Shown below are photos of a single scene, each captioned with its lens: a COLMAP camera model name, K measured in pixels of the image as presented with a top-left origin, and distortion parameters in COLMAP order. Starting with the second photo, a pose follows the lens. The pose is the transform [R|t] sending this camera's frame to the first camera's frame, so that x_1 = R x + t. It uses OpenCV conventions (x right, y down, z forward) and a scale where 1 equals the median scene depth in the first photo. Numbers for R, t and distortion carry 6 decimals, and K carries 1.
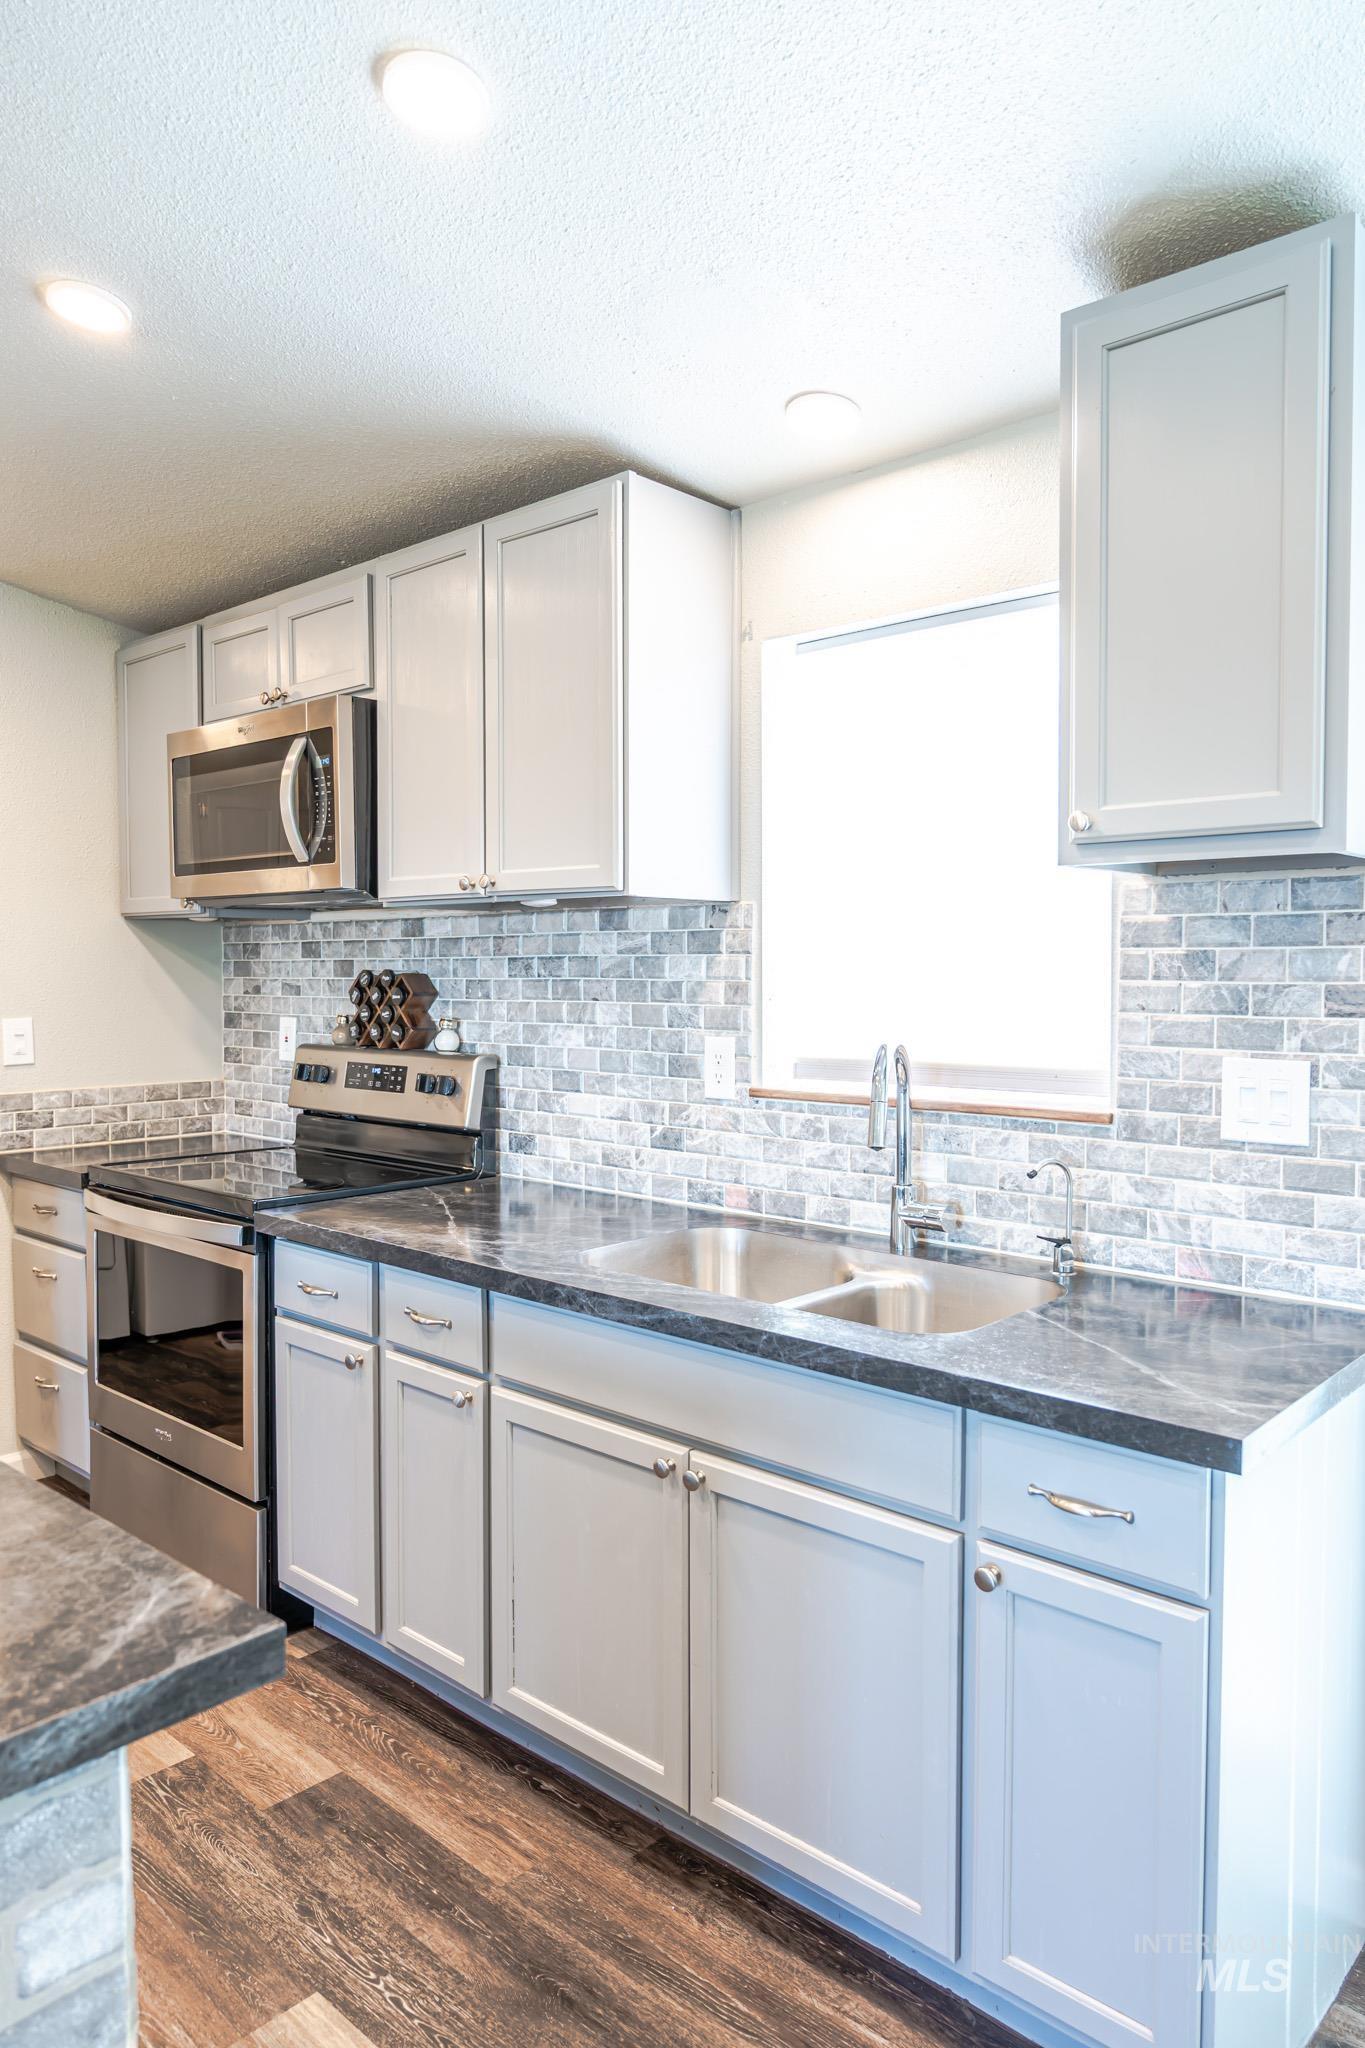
lens RADIAL K [[1361.6, 0, 691.1], [0, 1361.6, 1025.6], [0, 0, 1]] dist [-0.010745, 0.013011]
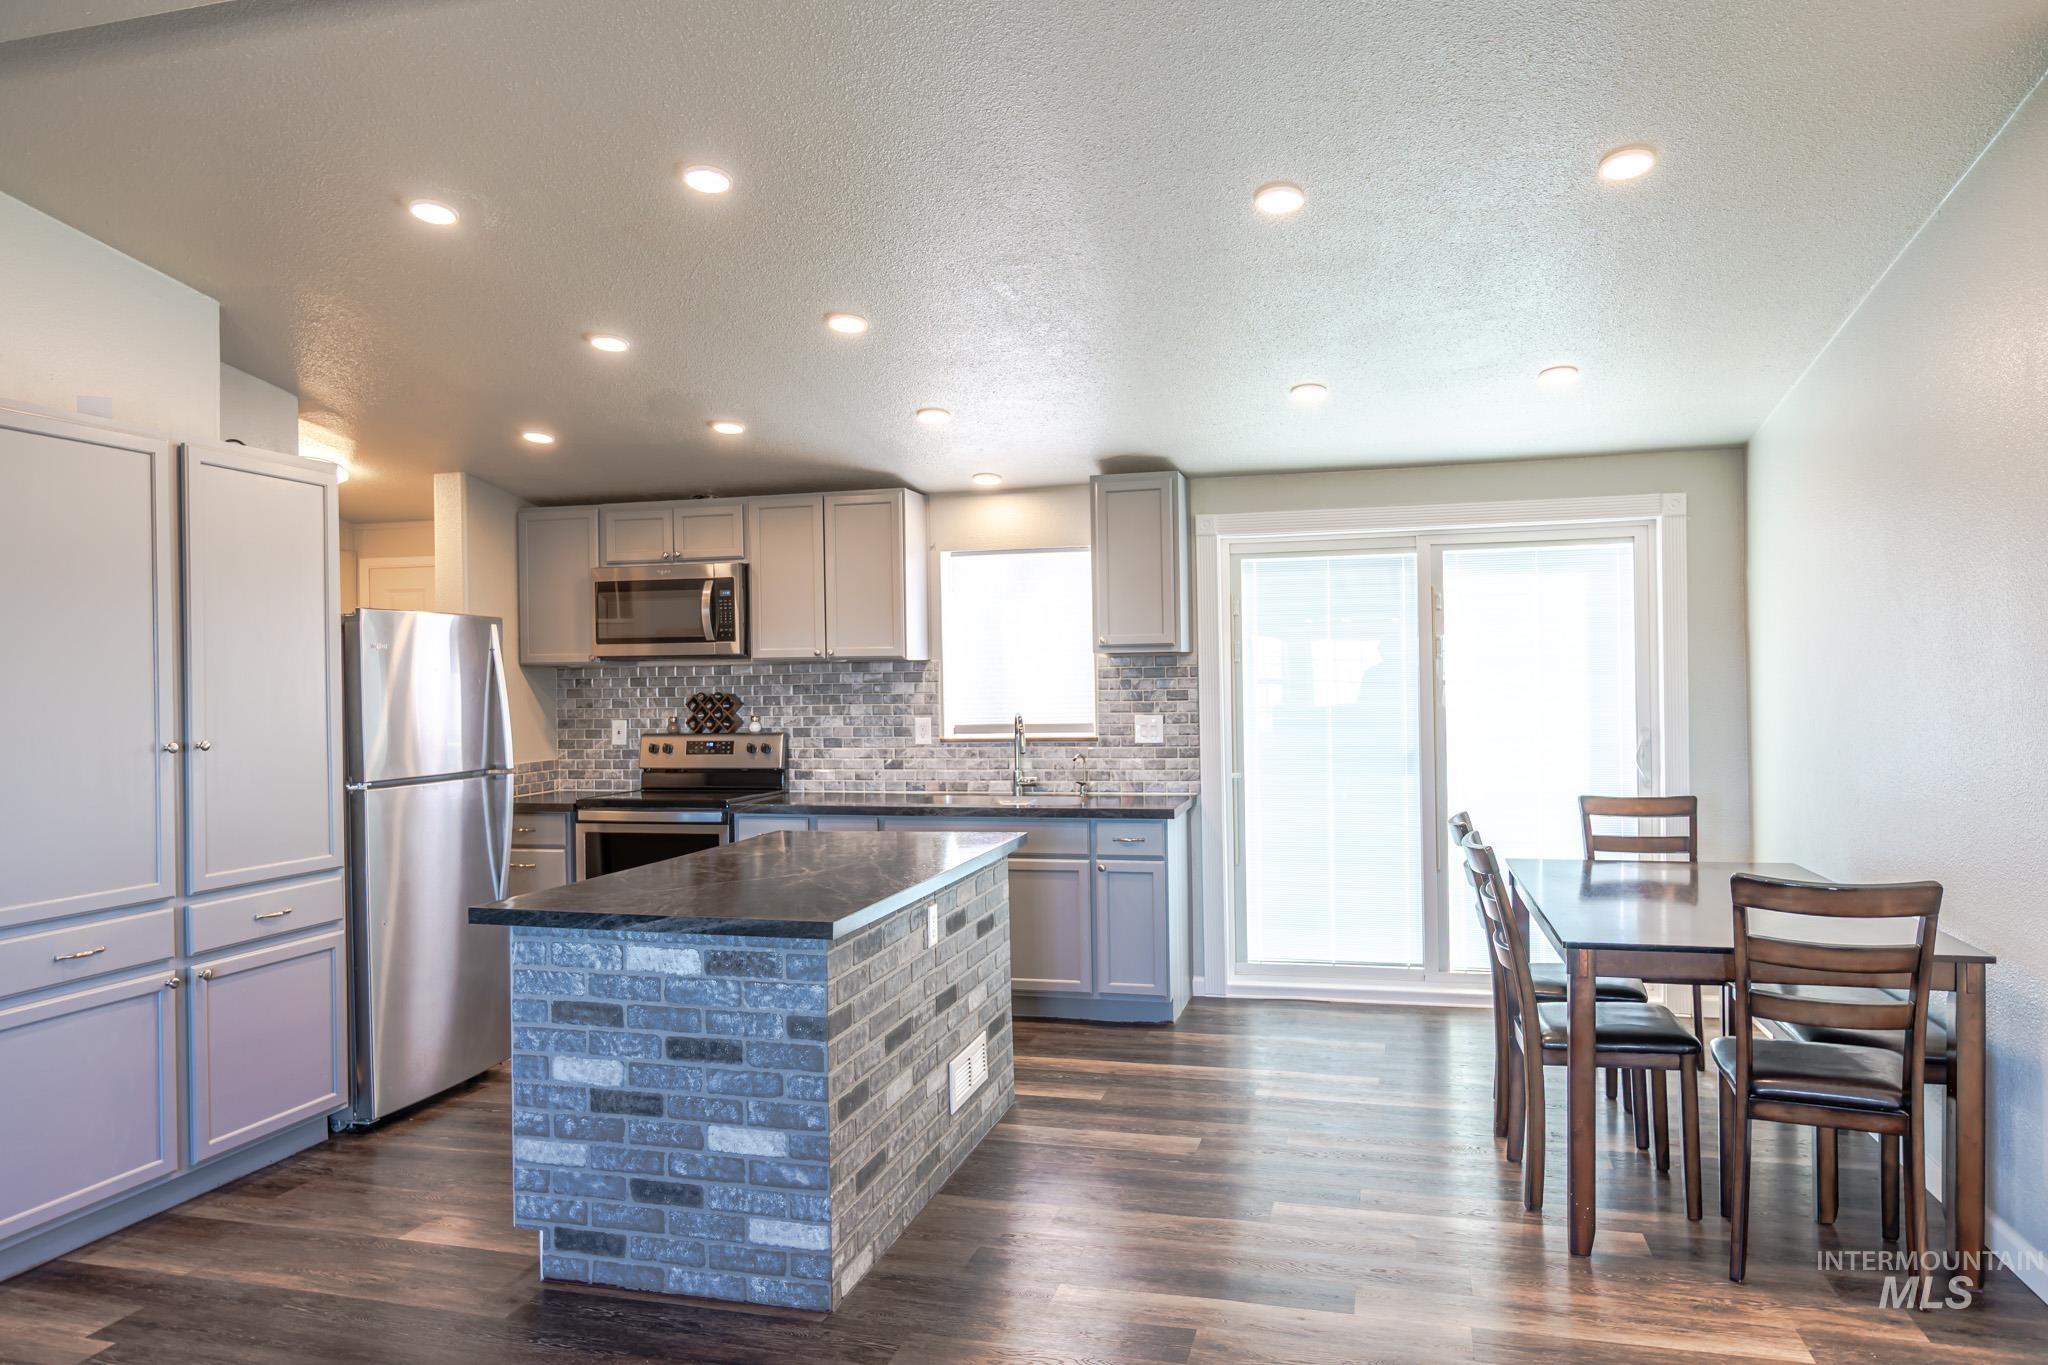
lens RADIAL K [[1361.6, 0, 1044.1], [0, 1361.6, 680.1], [0, 0, 1]] dist [-0.010745, 0.013011]
pose [[0.886967, -0.017377, 0.461506, -0.824573], [0.035950, 0.998858, -0.031482, 0.023285], [-0.460432, 0.044515, 0.886578, -1.103719]]
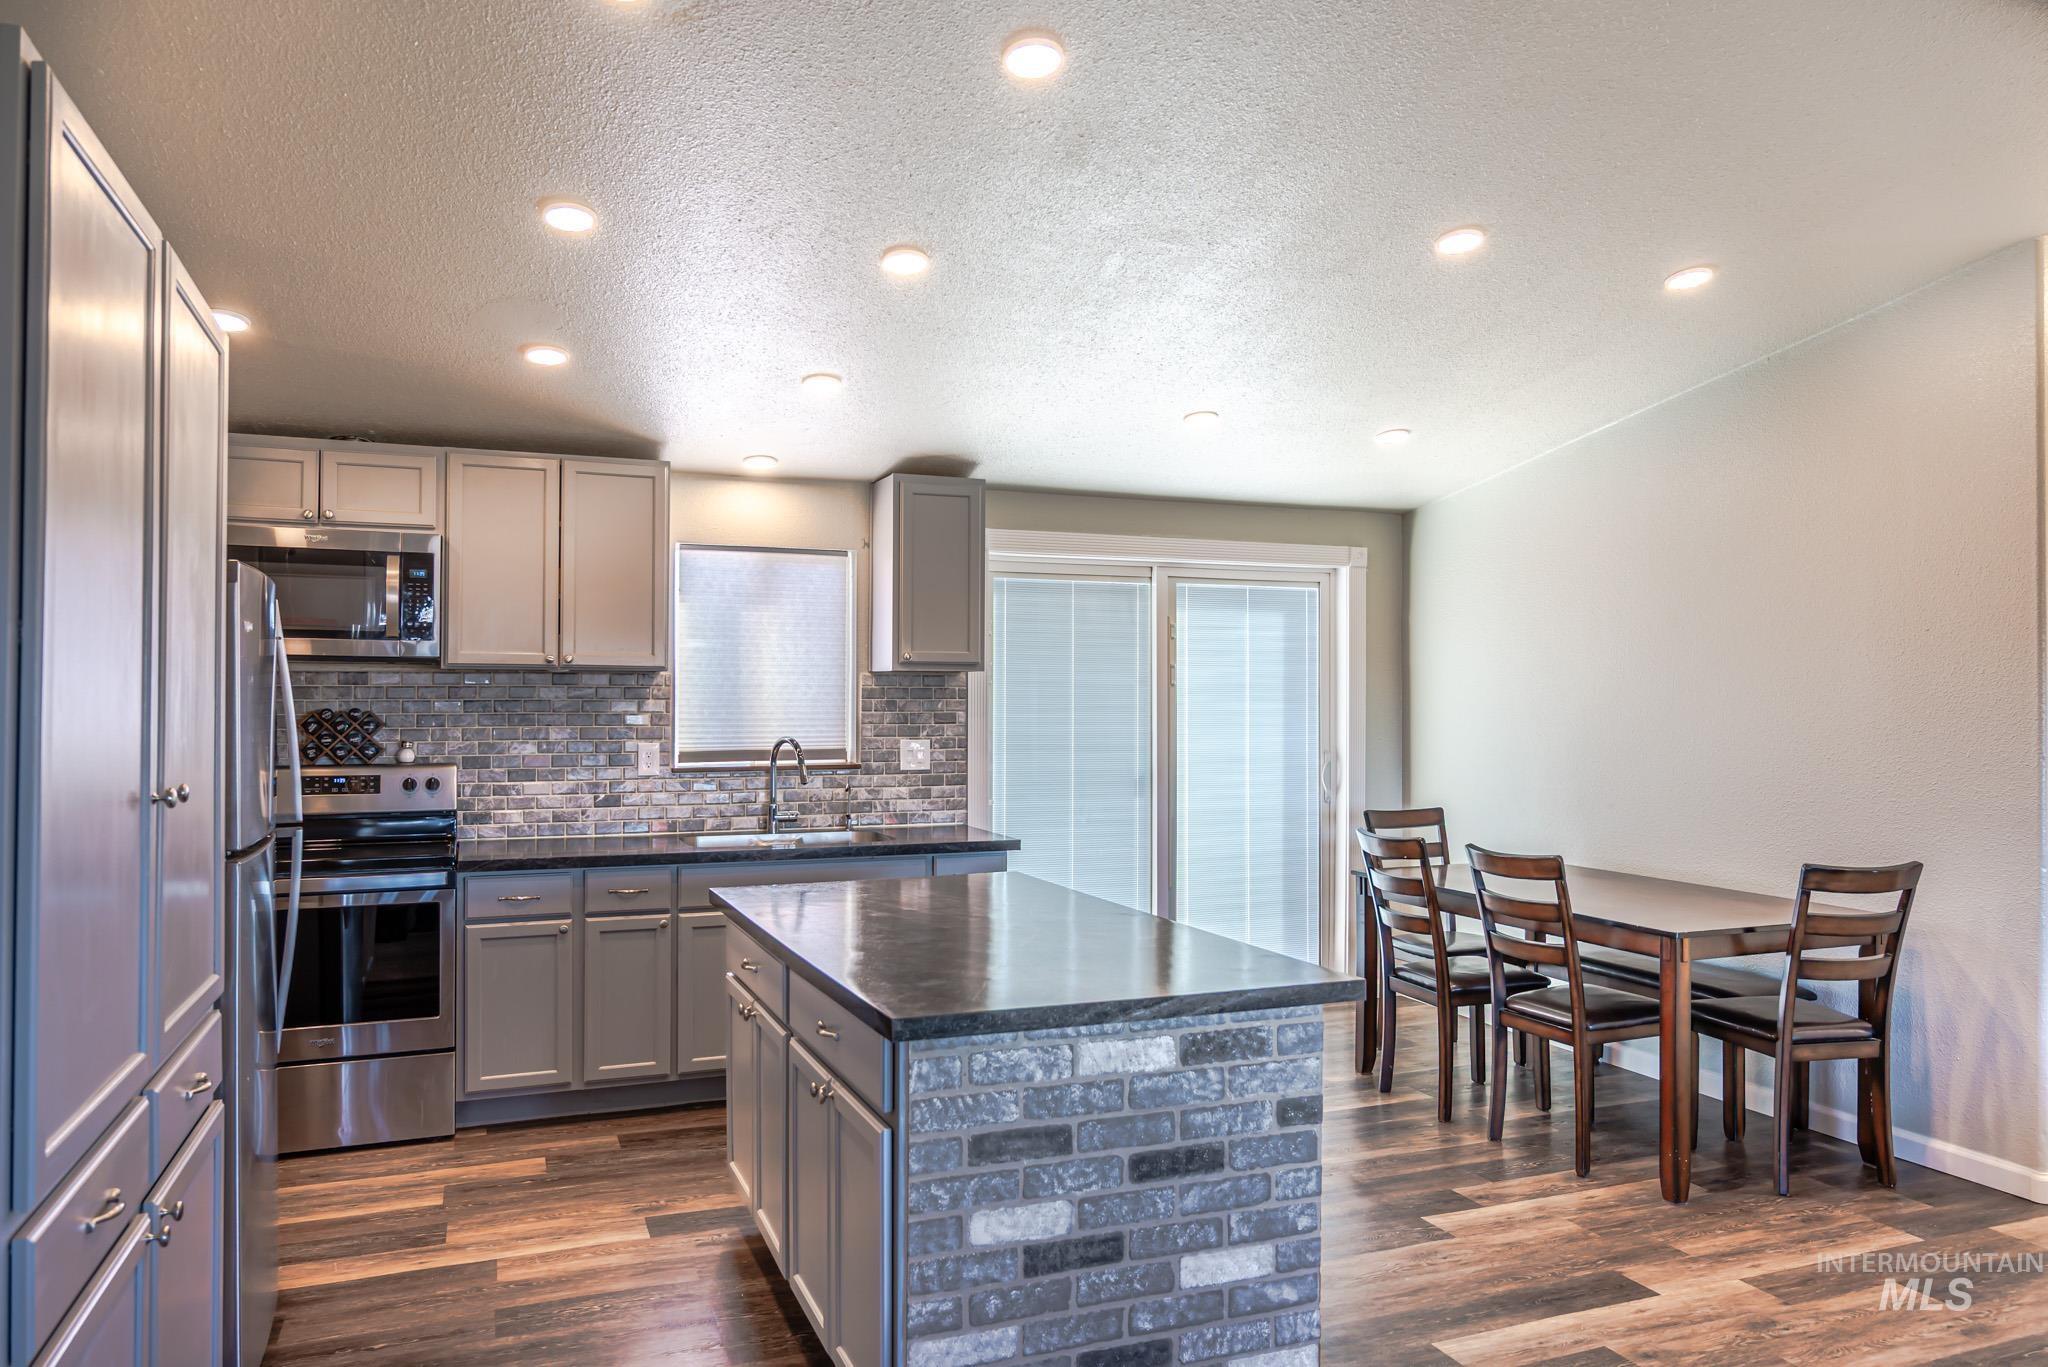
lens RADIAL K [[1361.6, 0, 1018.3], [0, 1361.6, 686.3], [0, 0, 1]] dist [-0.010745, 0.013011]
pose [[0.436773, 0.006096, 0.899551, -1.393487], [0.033832, 0.999158, -0.023198, -0.008830], [-0.898935, 0.040566, 0.436199, -0.283989]]
